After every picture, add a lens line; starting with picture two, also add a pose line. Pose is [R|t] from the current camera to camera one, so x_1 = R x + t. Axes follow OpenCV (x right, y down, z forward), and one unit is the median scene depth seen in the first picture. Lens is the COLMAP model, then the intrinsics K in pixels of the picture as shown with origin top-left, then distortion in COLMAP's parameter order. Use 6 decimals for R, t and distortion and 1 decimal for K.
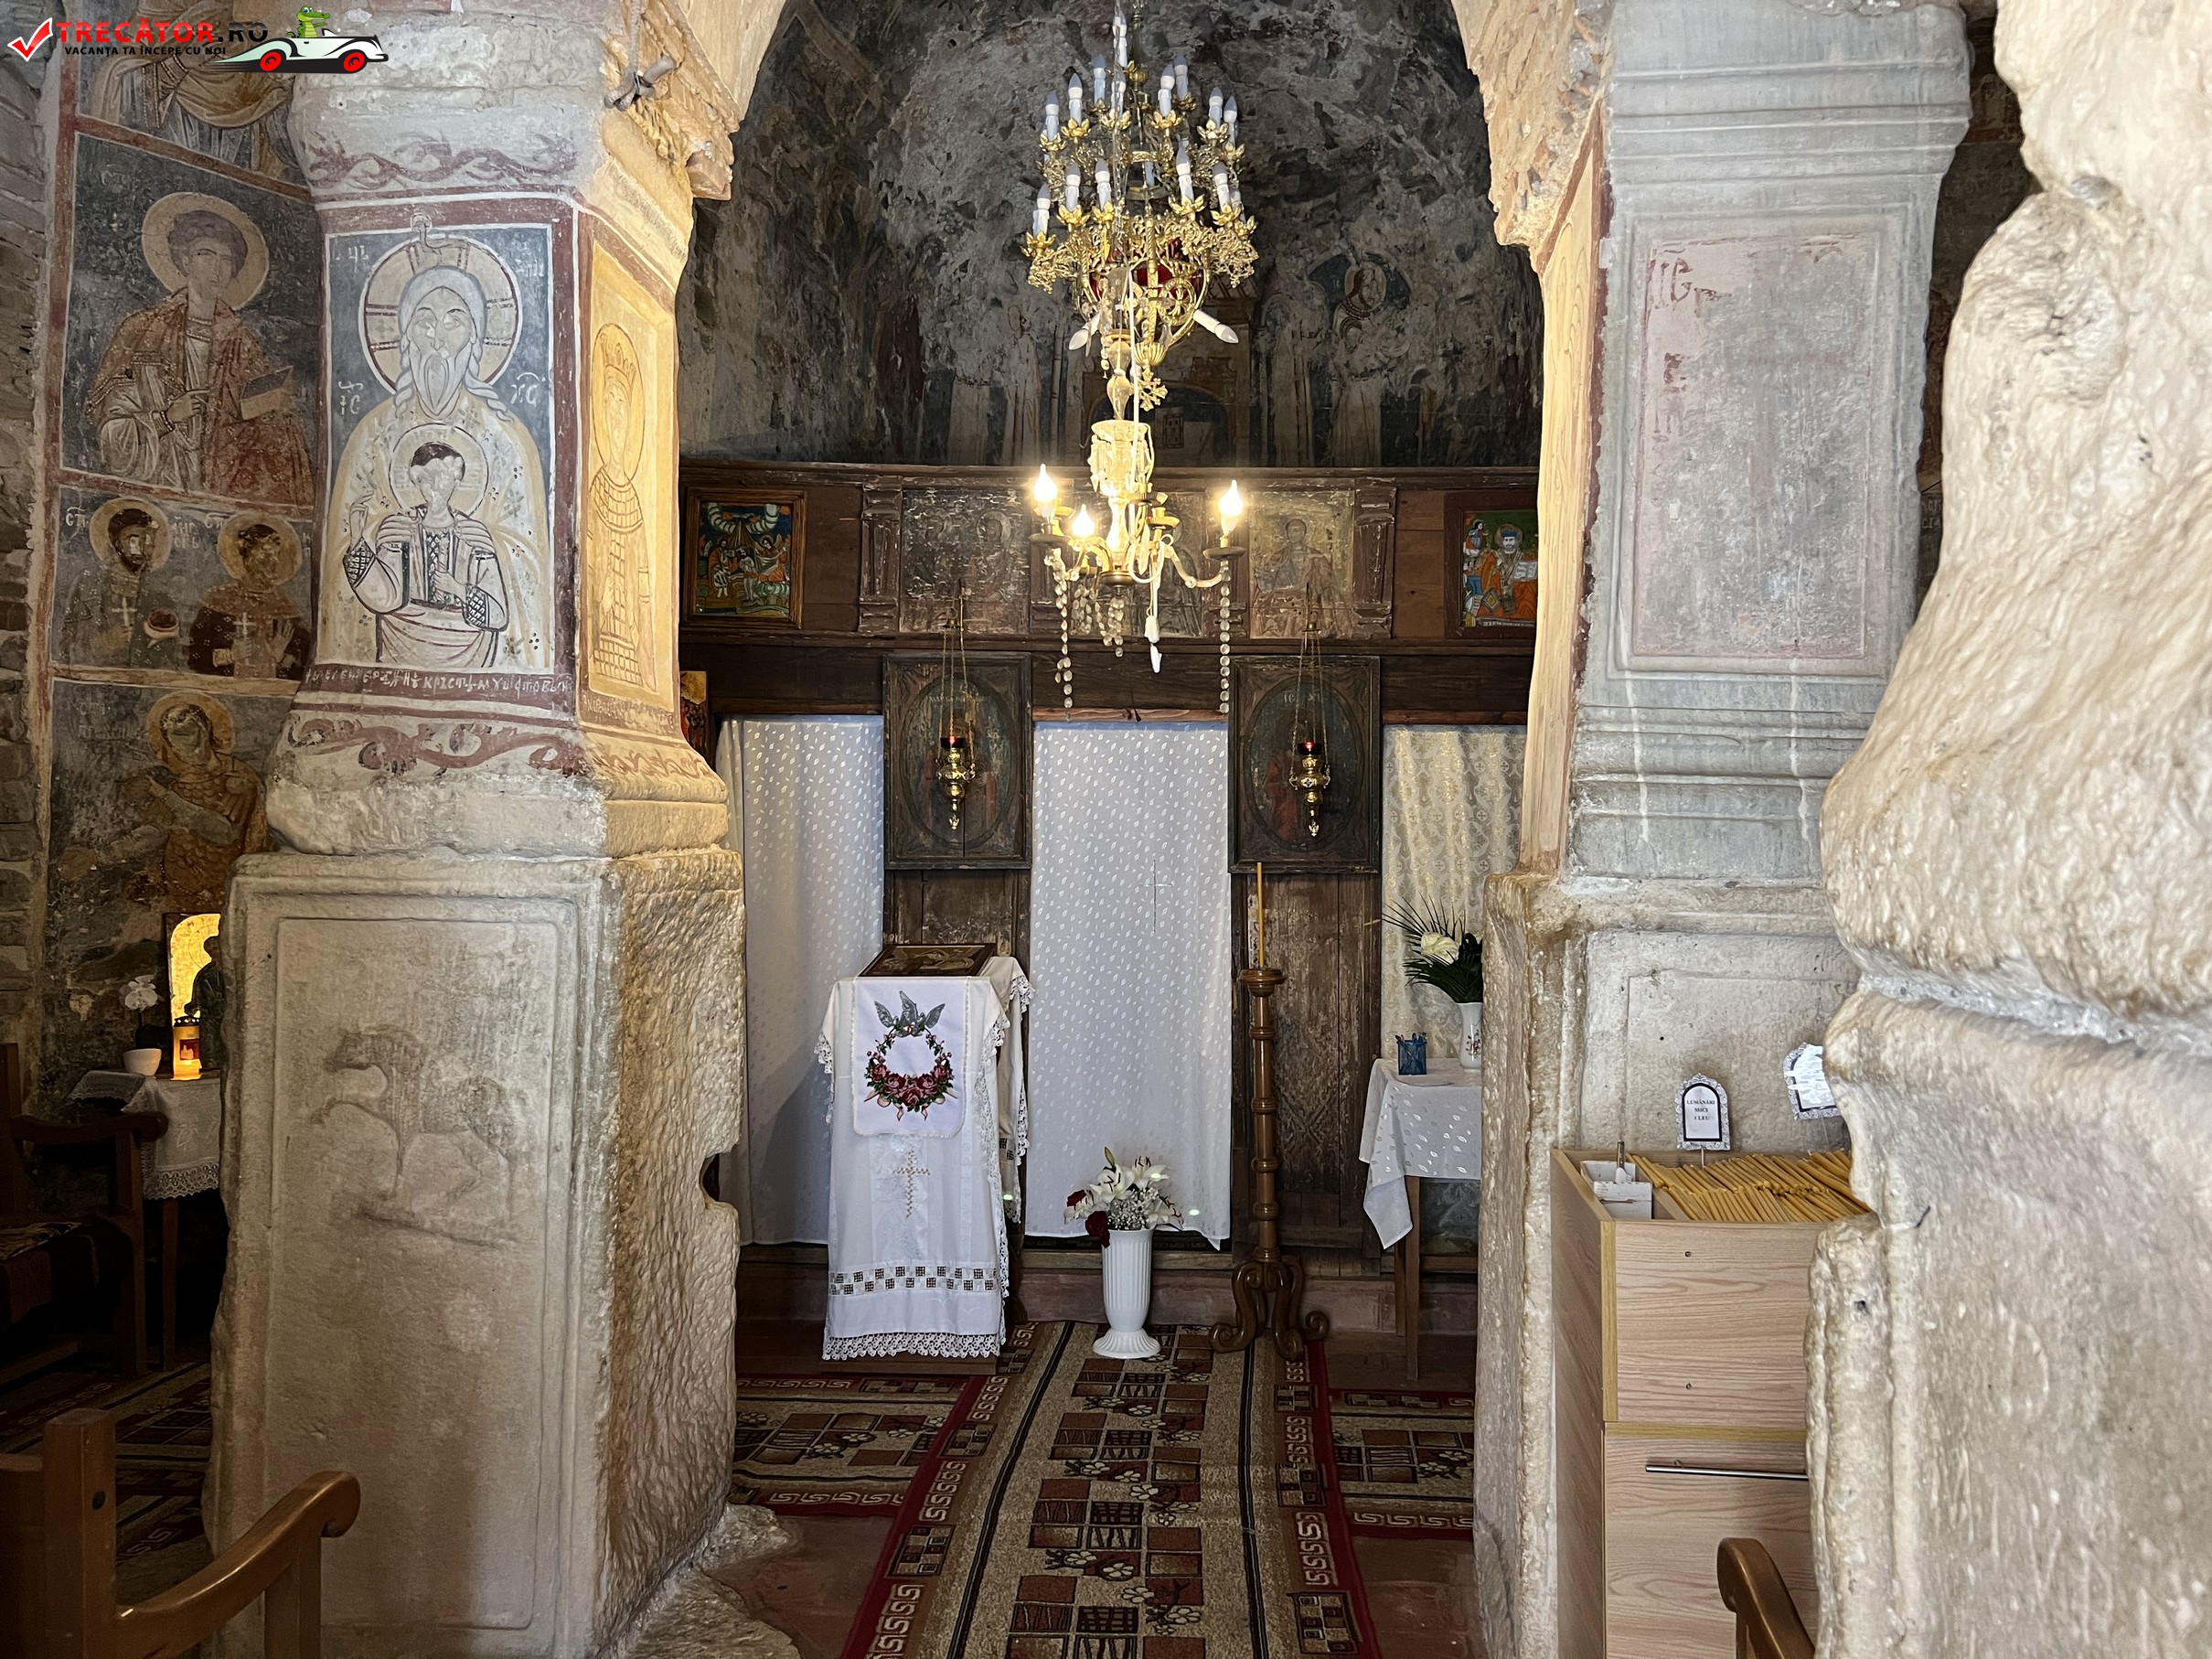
lens RADIAL K [[1667.9, 0, 1109.5], [0, 1667.9, 845.5], [0, 0, 1]] dist [0.033865, -0.036397]
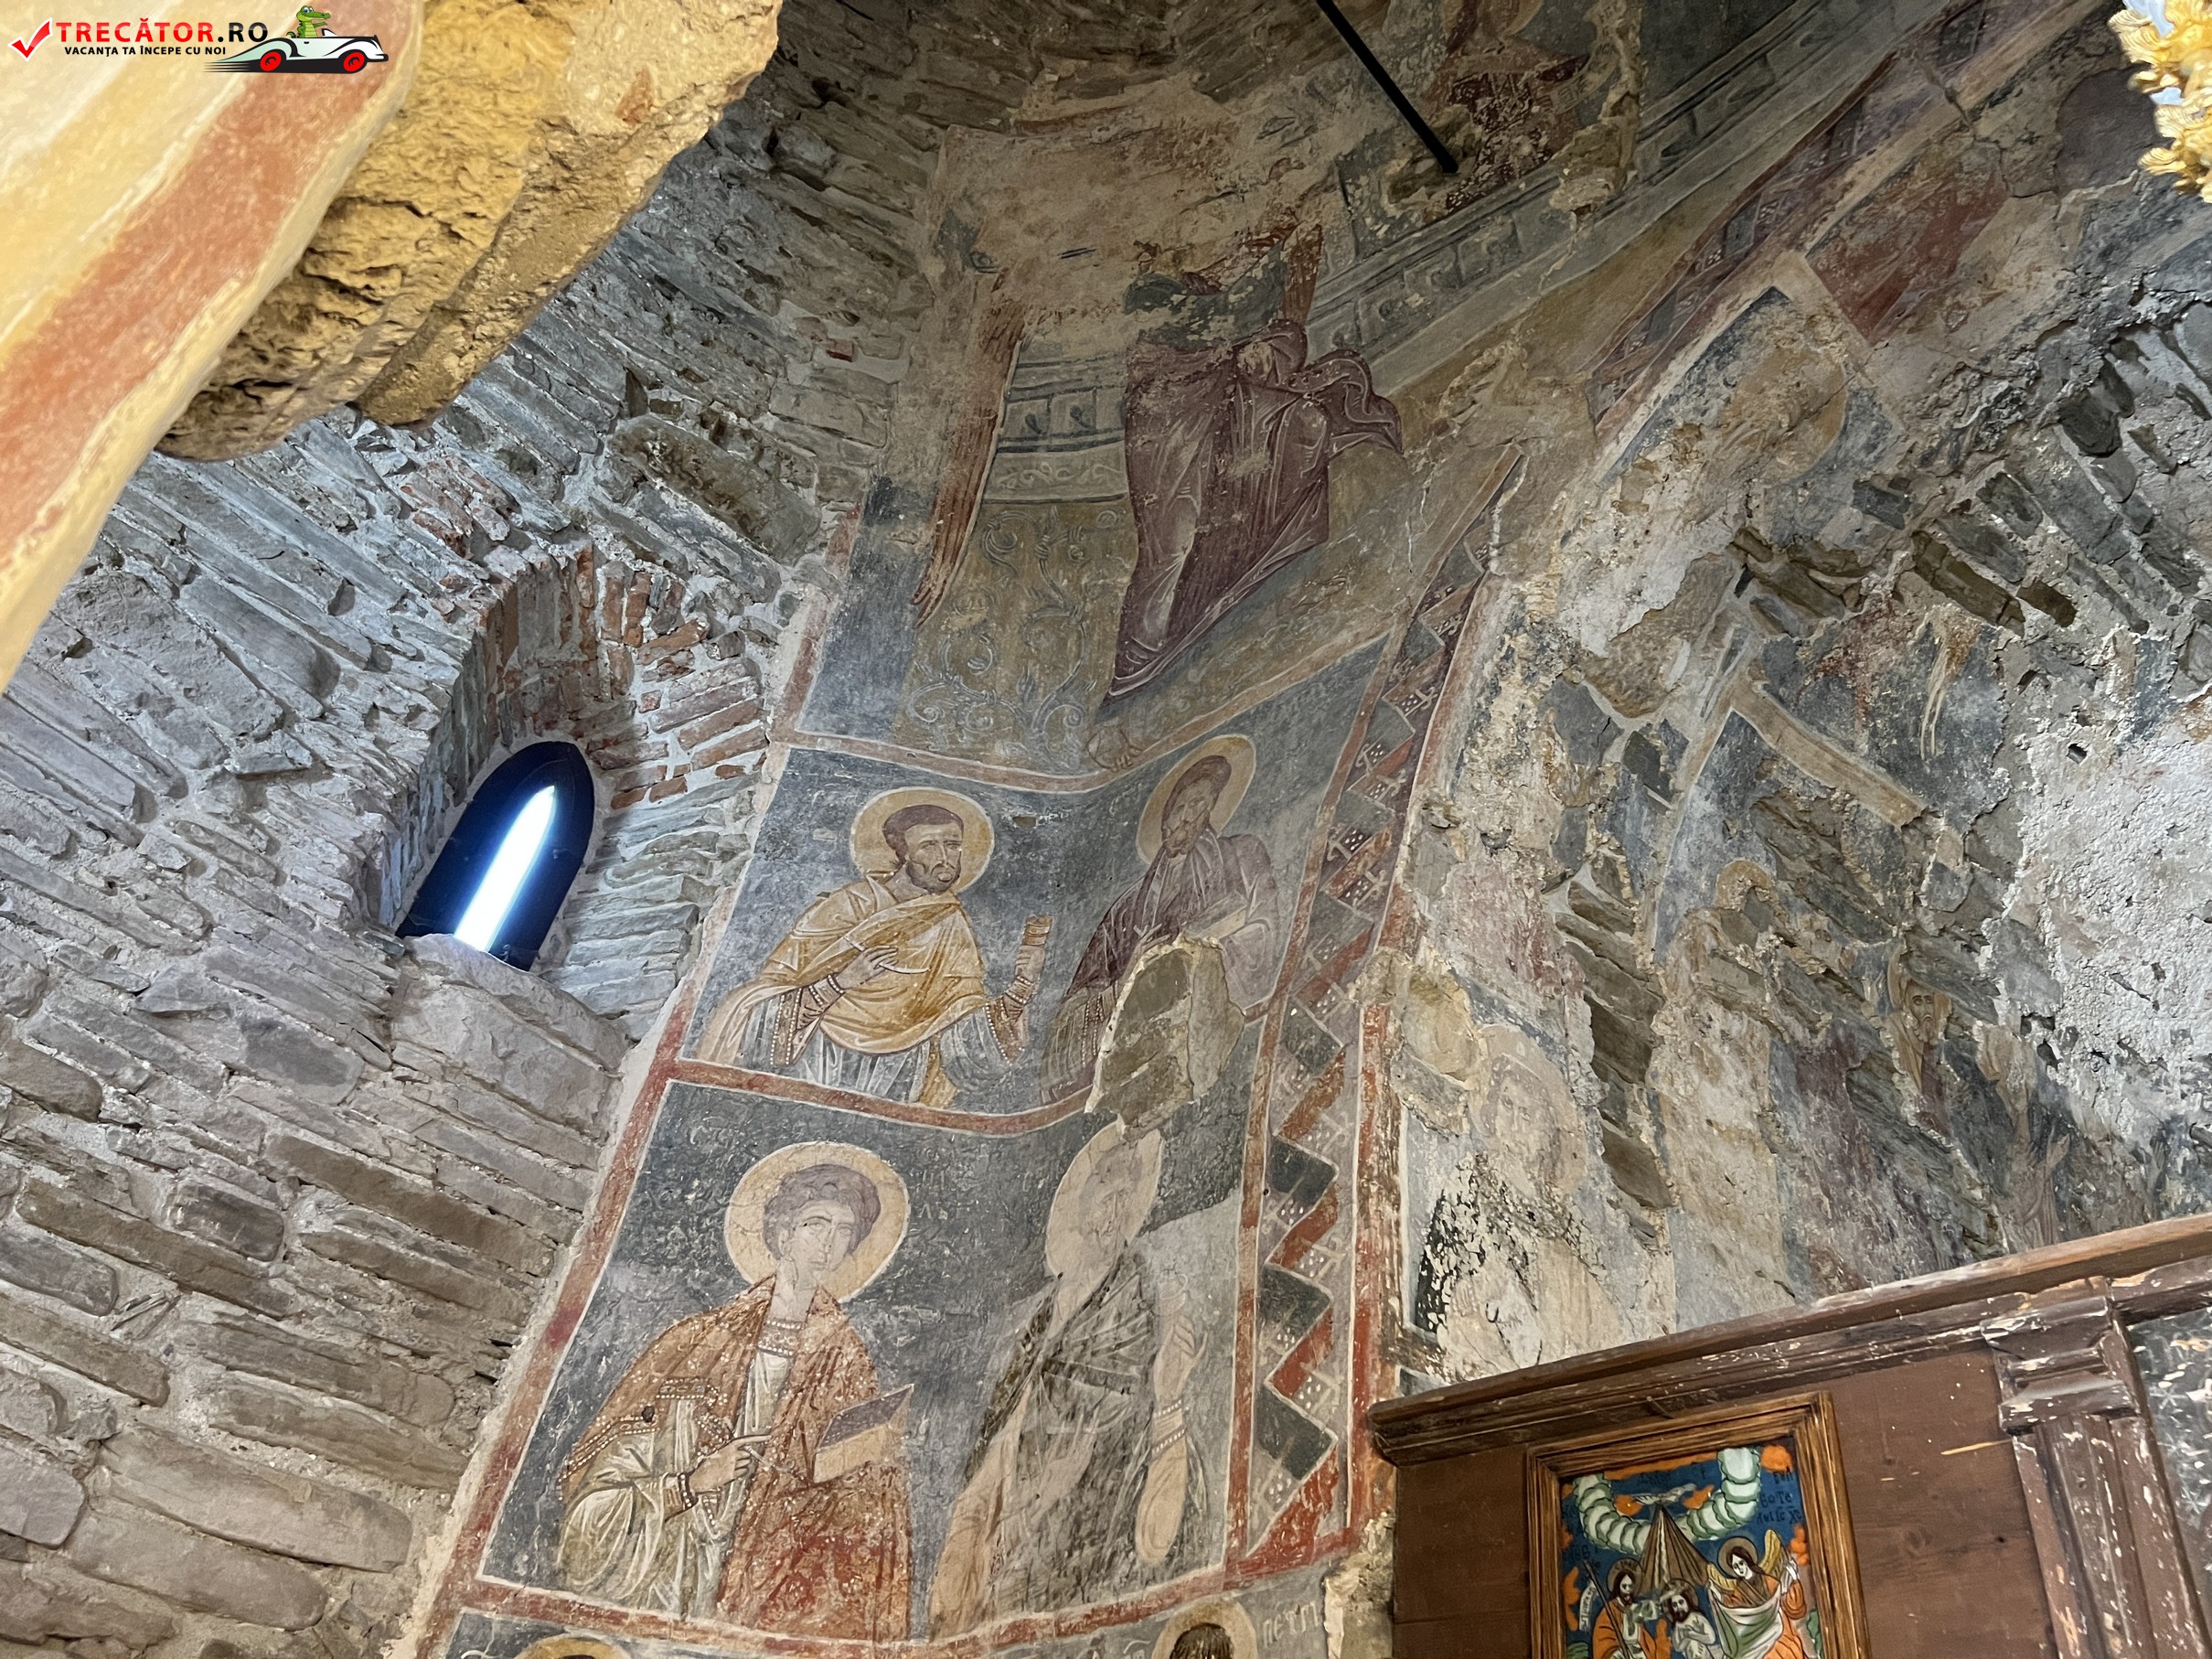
lens RADIAL K [[1667.9, 0, 1109.5], [0, 1667.9, 845.5], [0, 0, 1]] dist [0.033865, -0.036397]
pose [[0.755242, -0.381054, -0.533299, -0.065002], [-0.108475, 0.729757, -0.675047, -0.043460], [0.646408, 0.567673, 0.509808, 0.671594]]
